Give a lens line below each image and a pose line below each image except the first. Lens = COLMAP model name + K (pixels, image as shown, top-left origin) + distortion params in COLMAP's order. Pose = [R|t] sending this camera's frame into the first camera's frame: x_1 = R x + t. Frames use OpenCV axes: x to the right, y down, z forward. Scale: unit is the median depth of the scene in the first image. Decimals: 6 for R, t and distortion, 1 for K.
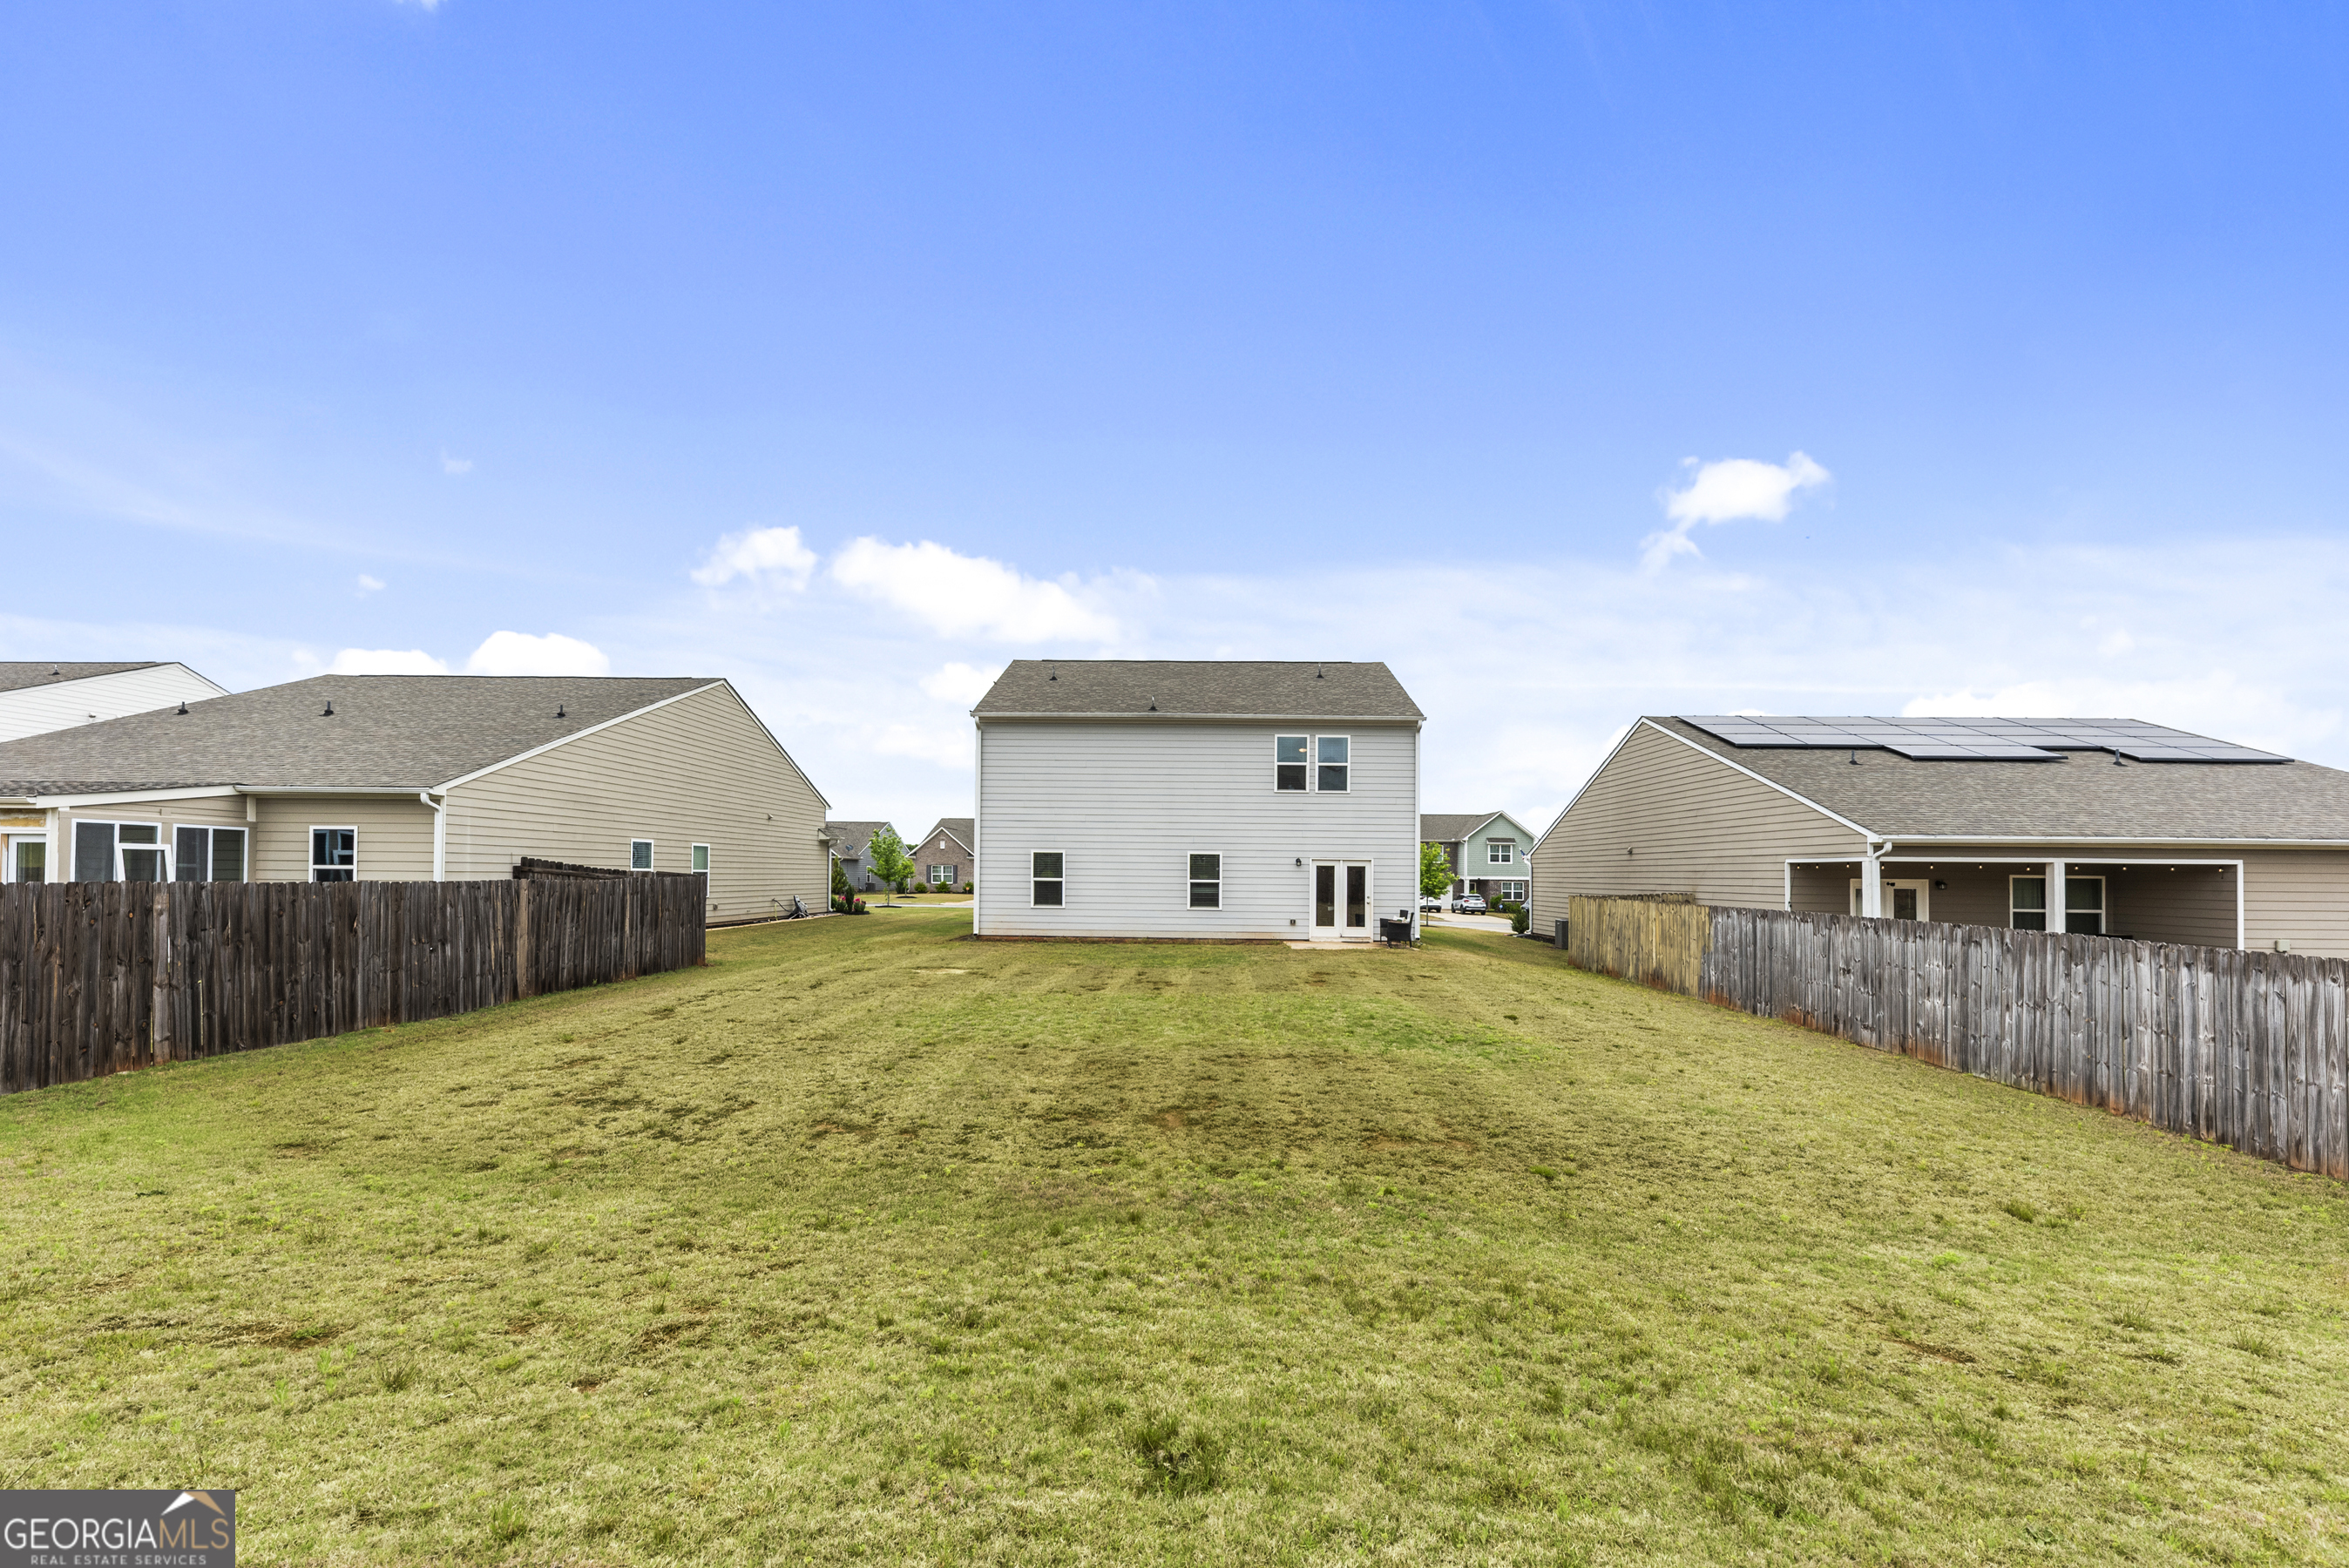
lens RADIAL K [[898.9, 0, 1178.3], [0, 898.9, 872.3], [0, 0, 1]] dist [0.000366, -0.000359]
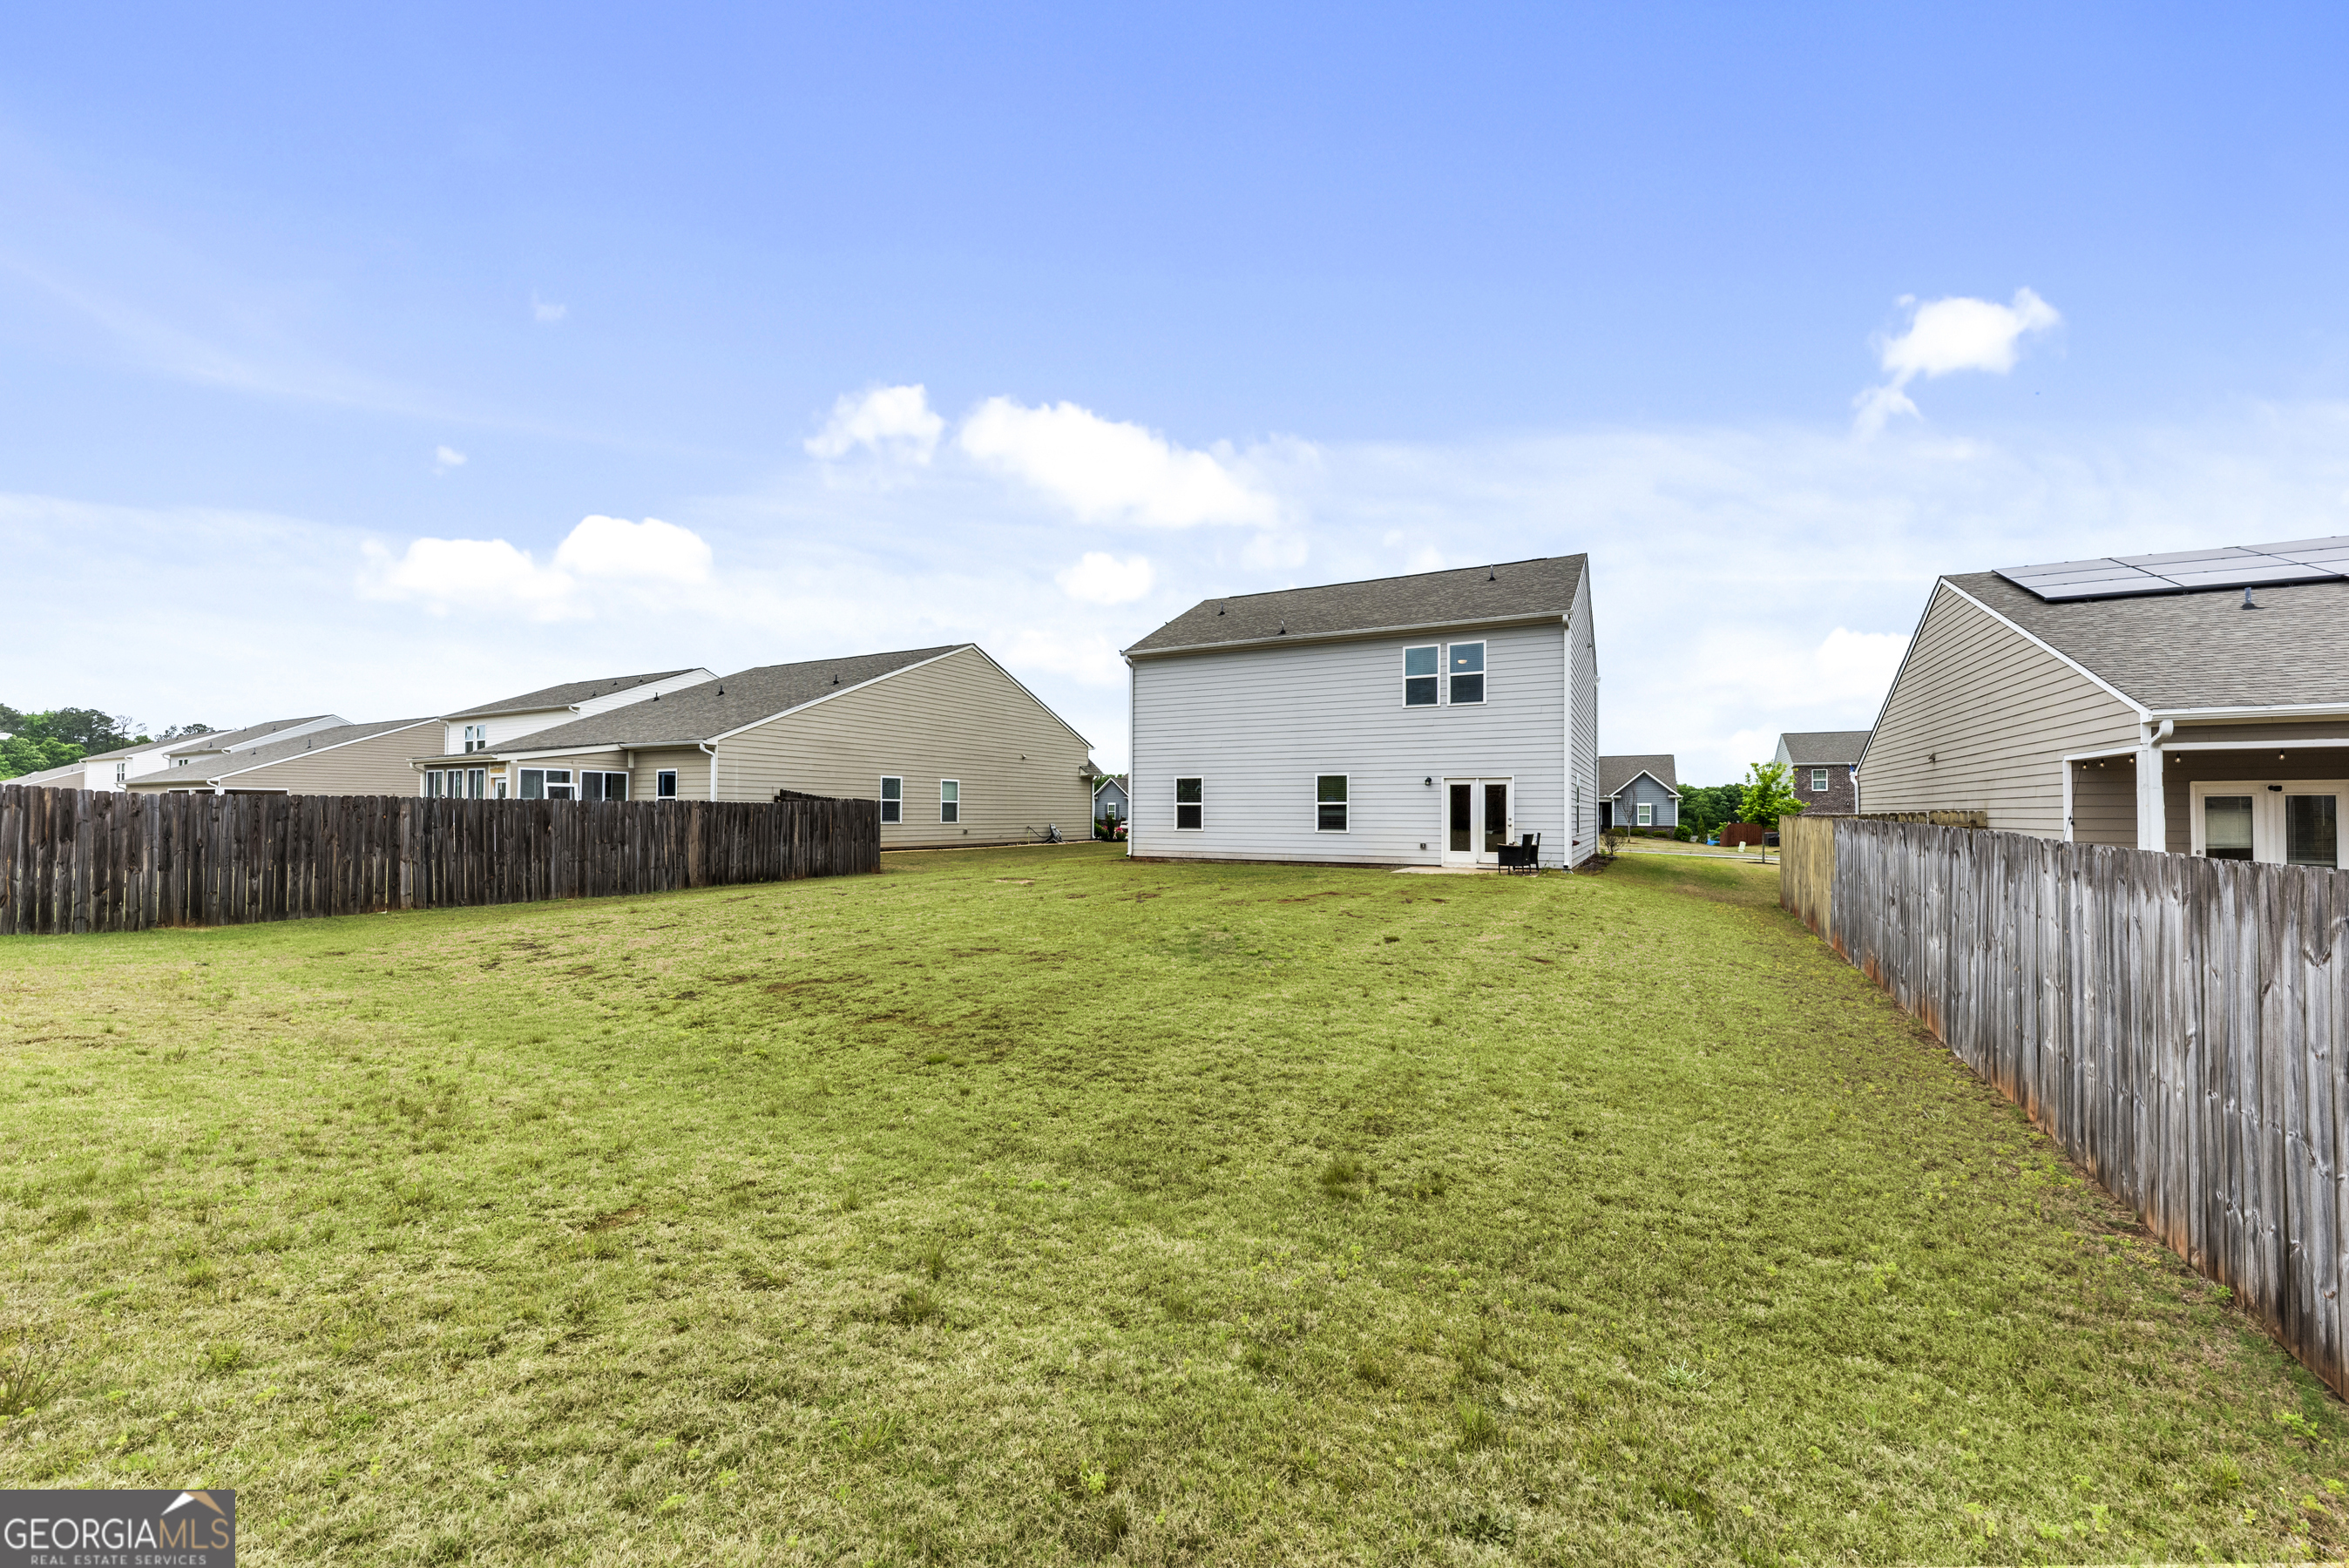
lens RADIAL K [[870.4, 0, 1184.9], [0, 870.4, 813.1], [0, 0, 1]] dist [0.001135, 0.000013]
pose [[0.898643, -0.008962, -0.438589, 0.407507], [0.009023, 0.999957, -0.001944, 0.028104], [0.438588, -0.002210, 0.898686, 0.106047]]
